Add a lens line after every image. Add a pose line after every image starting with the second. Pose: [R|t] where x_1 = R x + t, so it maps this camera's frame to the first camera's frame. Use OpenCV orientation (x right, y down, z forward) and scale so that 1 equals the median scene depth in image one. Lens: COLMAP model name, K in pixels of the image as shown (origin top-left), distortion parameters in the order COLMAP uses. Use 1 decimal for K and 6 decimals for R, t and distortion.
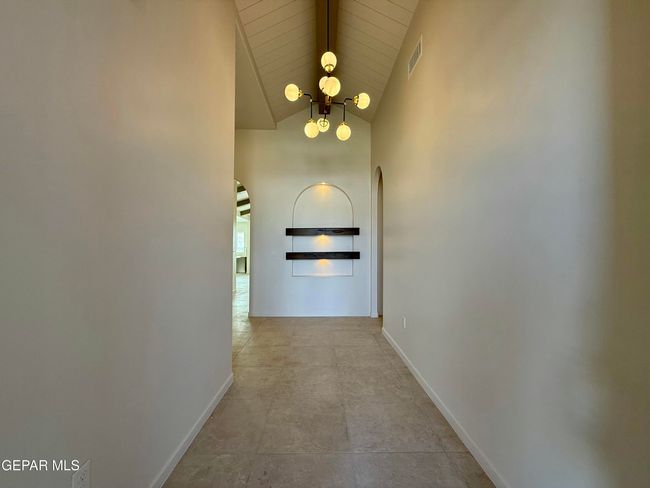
lens RADIAL K [[266.7, 0, 325.0], [0, 266.7, 244.0], [0, 0, 1]] dist [-0.001403, -0.000175]
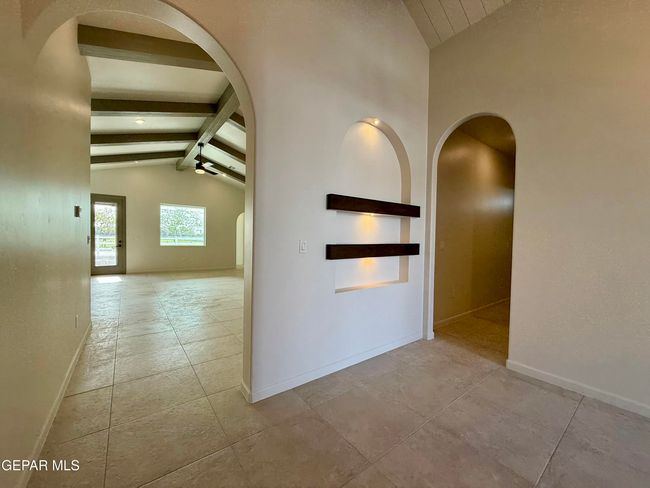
lens RADIAL K [[266.7, 0, 325.0], [0, 266.7, 244.0], [0, 0, 1]] dist [-0.001403, -0.000175]
pose [[0.808465, 0.001077, 0.588543, -0.422280], [-0.020648, 0.999435, 0.026534, 0.017731], [-0.588181, -0.033604, 0.808031, 0.605627]]
